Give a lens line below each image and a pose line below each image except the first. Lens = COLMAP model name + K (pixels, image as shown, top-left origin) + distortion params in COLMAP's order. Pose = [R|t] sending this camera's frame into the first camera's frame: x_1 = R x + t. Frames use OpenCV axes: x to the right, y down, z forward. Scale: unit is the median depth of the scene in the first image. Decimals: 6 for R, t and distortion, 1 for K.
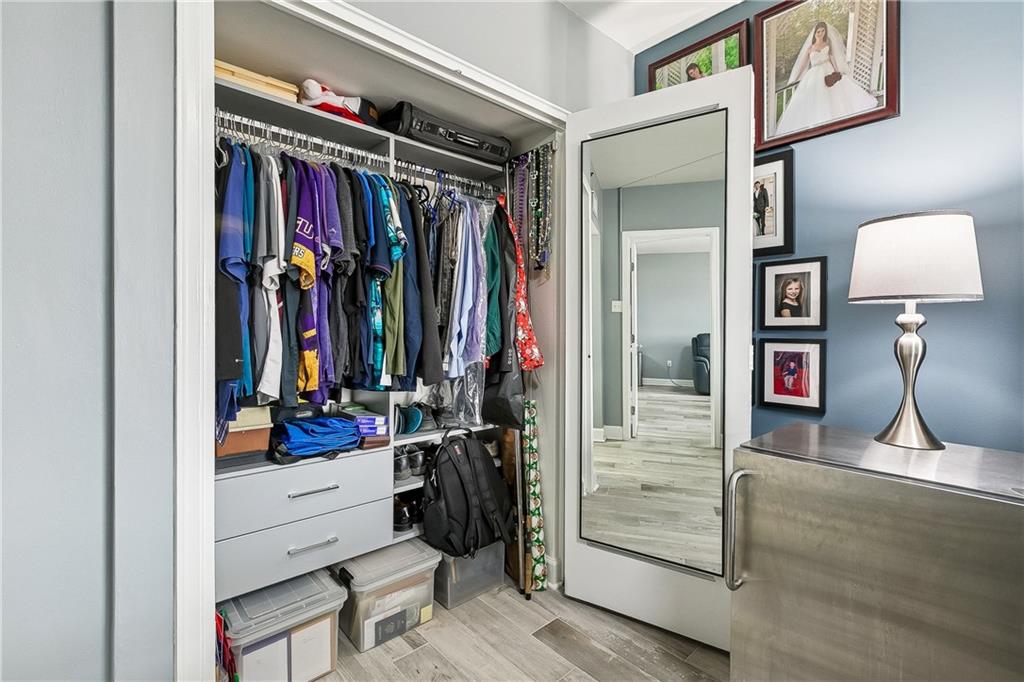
lens RADIAL K [[464.0, 0, 506.9], [0, 464.0, 335.8], [0, 0, 1]] dist [0.005511, 0.001445]
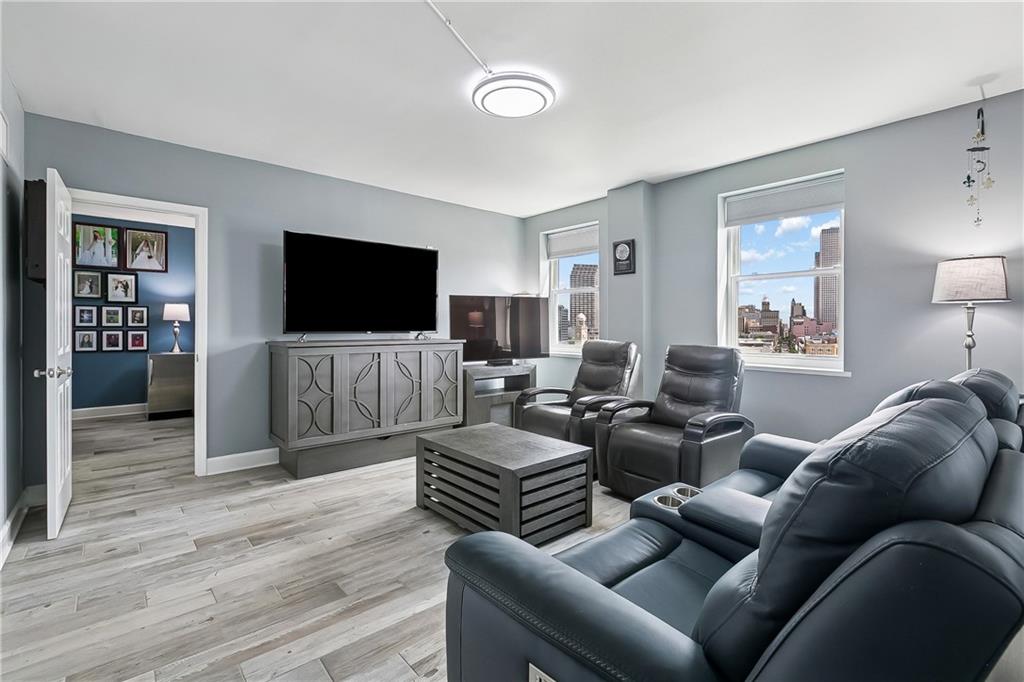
lens RADIAL K [[464.0, 0, 514.5], [0, 464.0, 333.2], [0, 0, 1]] dist [0.005511, 0.001445]
pose [[0.002813, -0.013283, 0.999908, -2.795570], [0.003130, 0.999907, 0.013275, -0.006019], [-0.999991, 0.003093, 0.002854, -1.754784]]
